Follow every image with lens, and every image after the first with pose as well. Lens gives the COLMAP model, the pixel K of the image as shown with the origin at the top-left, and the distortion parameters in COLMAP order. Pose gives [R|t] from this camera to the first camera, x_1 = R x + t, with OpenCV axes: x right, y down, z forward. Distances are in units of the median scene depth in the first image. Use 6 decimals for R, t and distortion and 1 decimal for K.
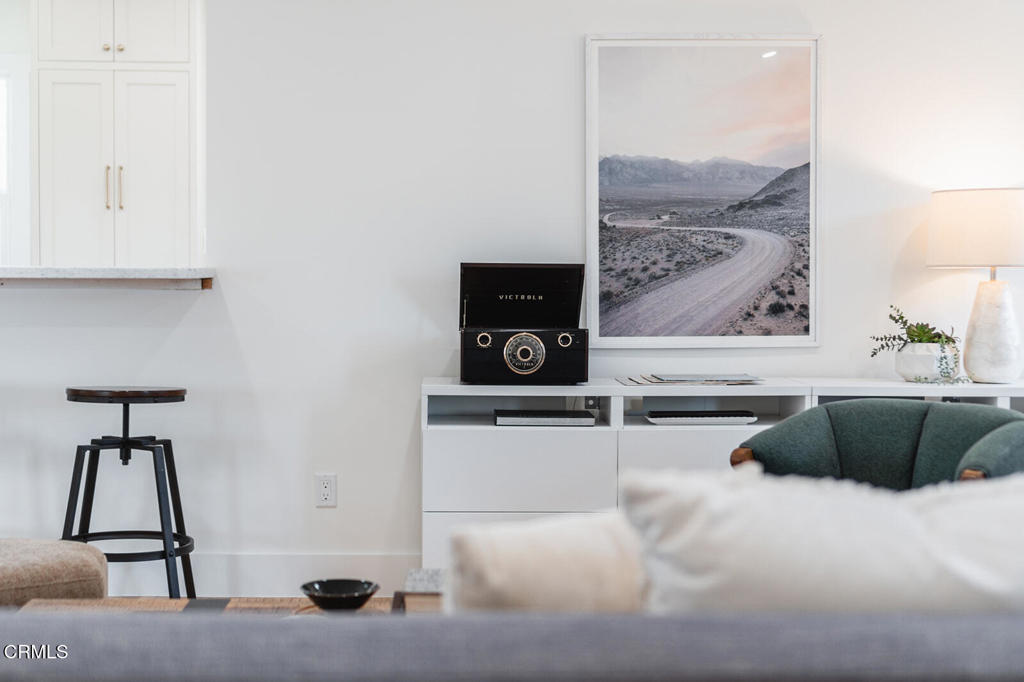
lens RADIAL K [[1548.7, 0, 510.0], [0, 1548.7, 339.9], [0, 0, 1]] dist [-0.014947, 0.001637]
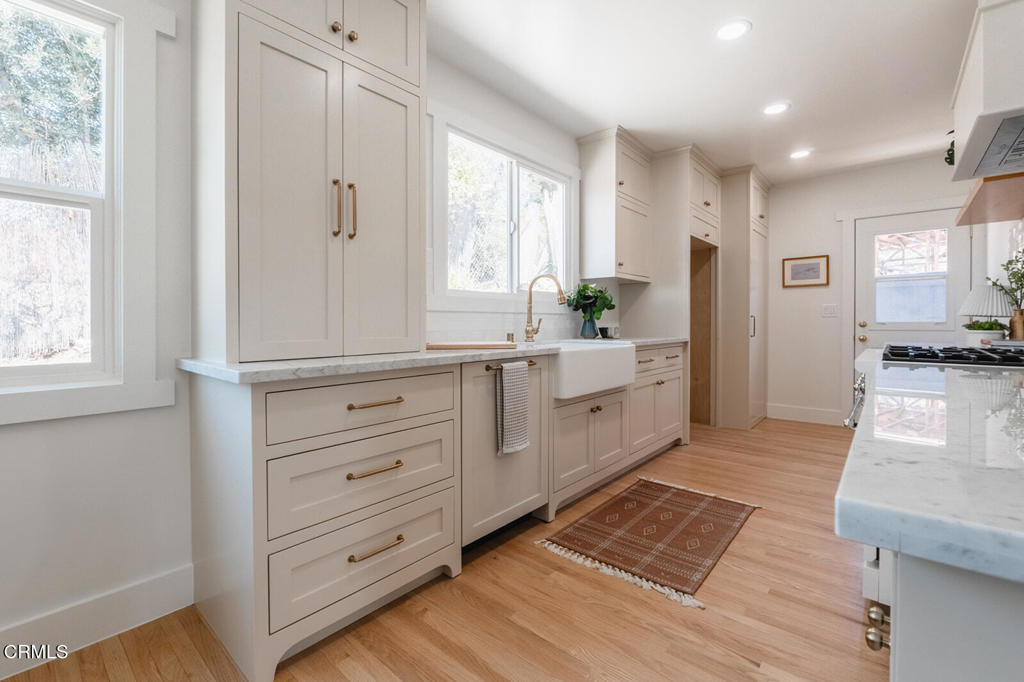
lens RADIAL K [[446.7, 0, 509.4], [0, 446.7, 324.6], [0, 0, 1]] dist [-0.000695, -0.004865]
pose [[0.681501, -0.011912, 0.731720, -0.527092], [0.039482, 0.999010, -0.020510, -0.046432], [-0.730751, 0.042867, 0.681297, 1.138317]]
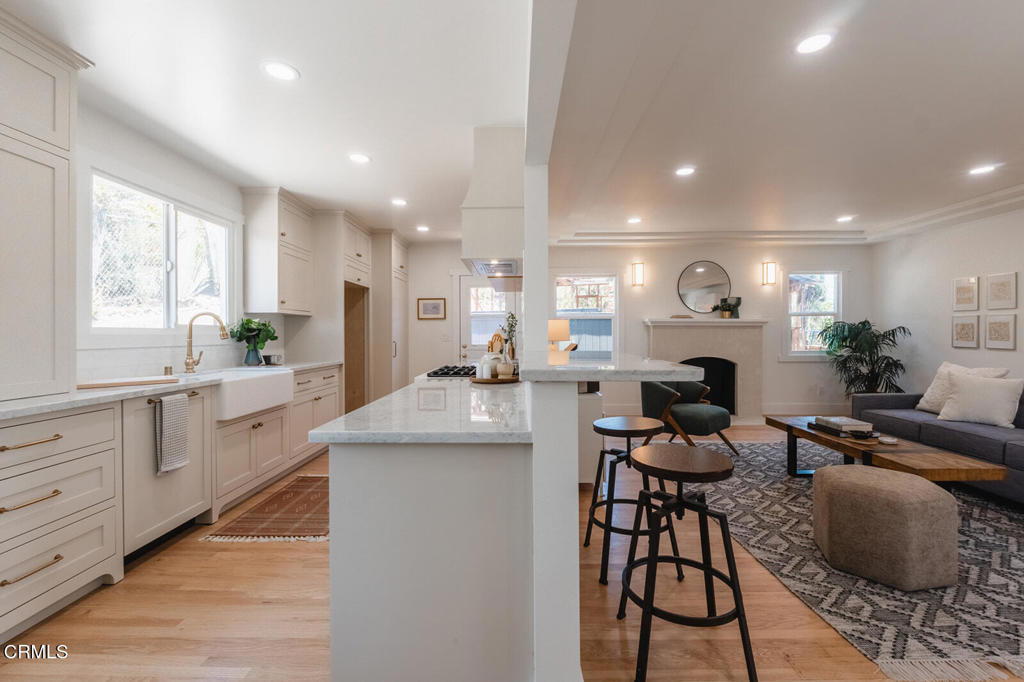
lens RADIAL K [[435.6, 0, 514.3], [0, 435.6, 334.7], [0, 0, 1]] dist [-0.009390, -0.000219]
pose [[0.048171, -0.007357, 0.998812, -0.681308], [0.051051, 0.998684, 0.004894, -0.069041], [-0.997534, 0.050755, 0.048483, 1.019232]]
